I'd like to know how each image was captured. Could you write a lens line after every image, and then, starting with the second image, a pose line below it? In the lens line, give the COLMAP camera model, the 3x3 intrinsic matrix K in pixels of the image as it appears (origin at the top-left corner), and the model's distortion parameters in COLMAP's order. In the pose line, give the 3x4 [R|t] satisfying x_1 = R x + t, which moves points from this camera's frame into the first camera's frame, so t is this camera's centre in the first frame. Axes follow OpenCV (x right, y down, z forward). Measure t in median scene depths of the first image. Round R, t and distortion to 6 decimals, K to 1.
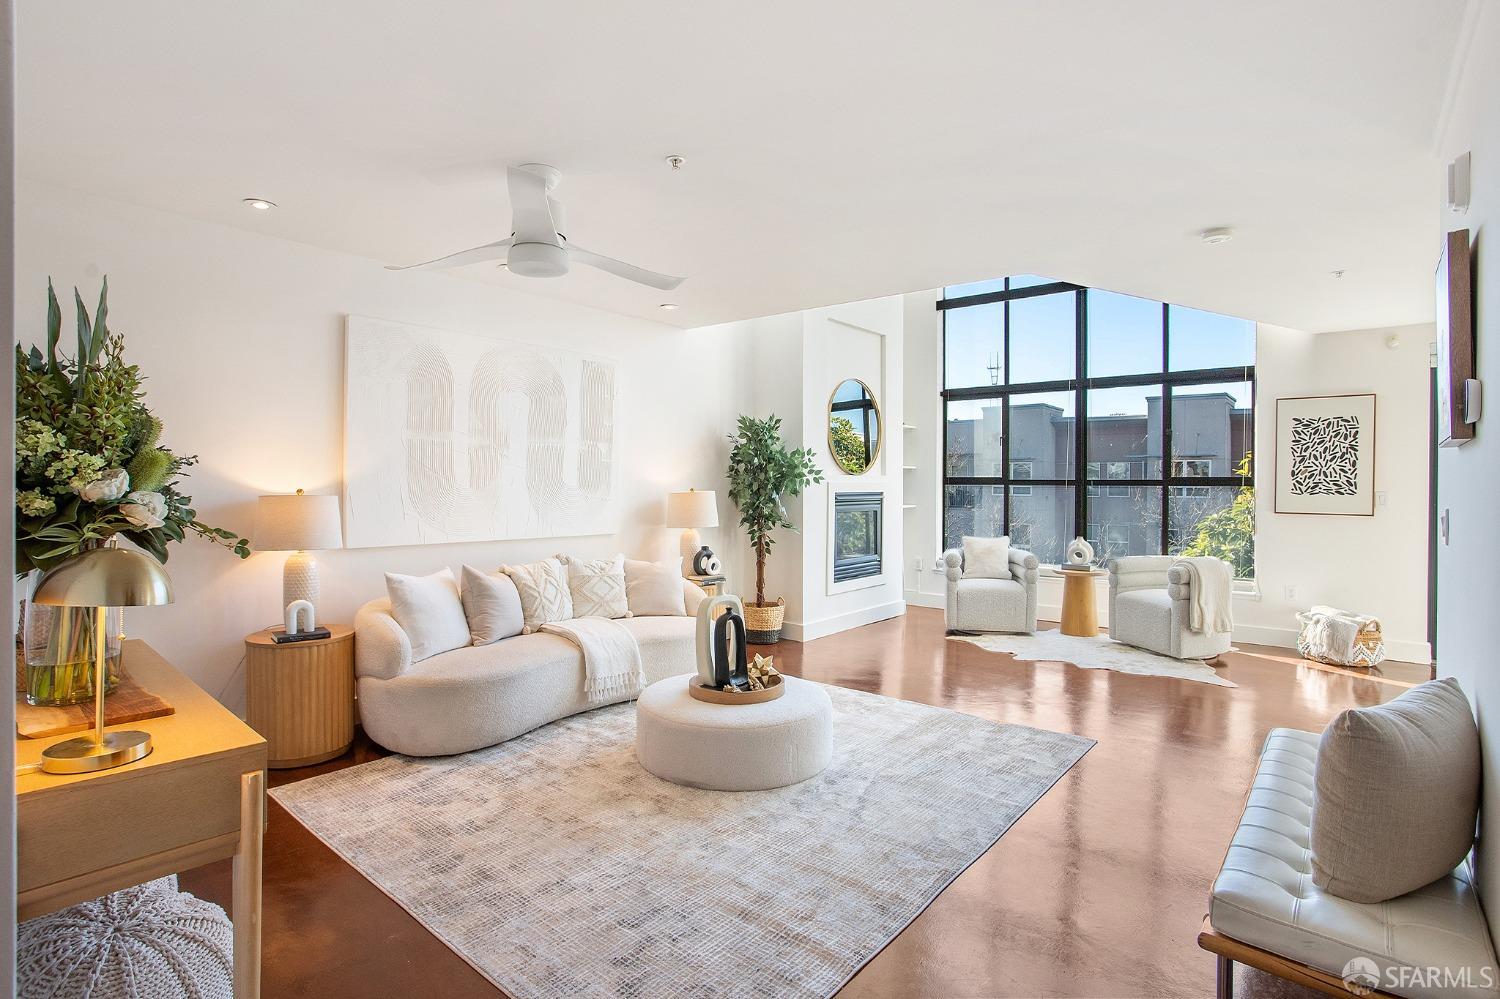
lens RADIAL K [[739.2, 0, 736.0], [0, 739.2, 484.5], [0, 0, 1]] dist [-0.012997, 0.004987]
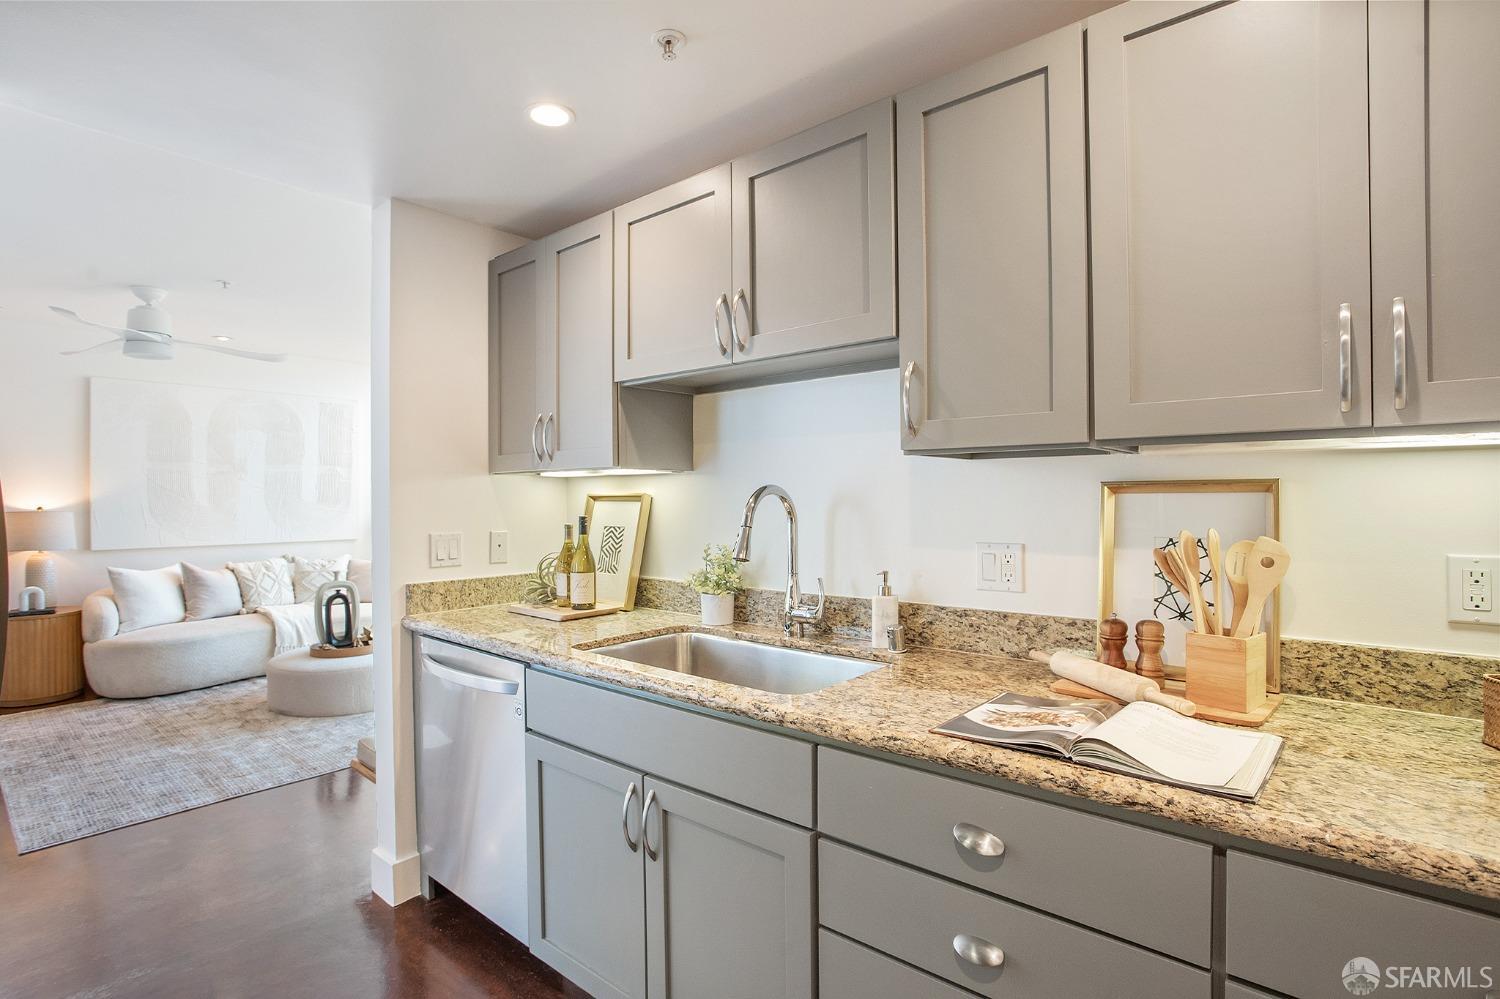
lens RADIAL K [[739.2, 0, 764.5], [0, 739.2, 493.9], [0, 0, 1]] dist [-0.012997, 0.004987]
pose [[0.999897, -0.008211, -0.011746, 0.761753], [0.008180, 0.999963, -0.002670, -0.002412], [0.011767, 0.002573, 0.999927, -0.347613]]
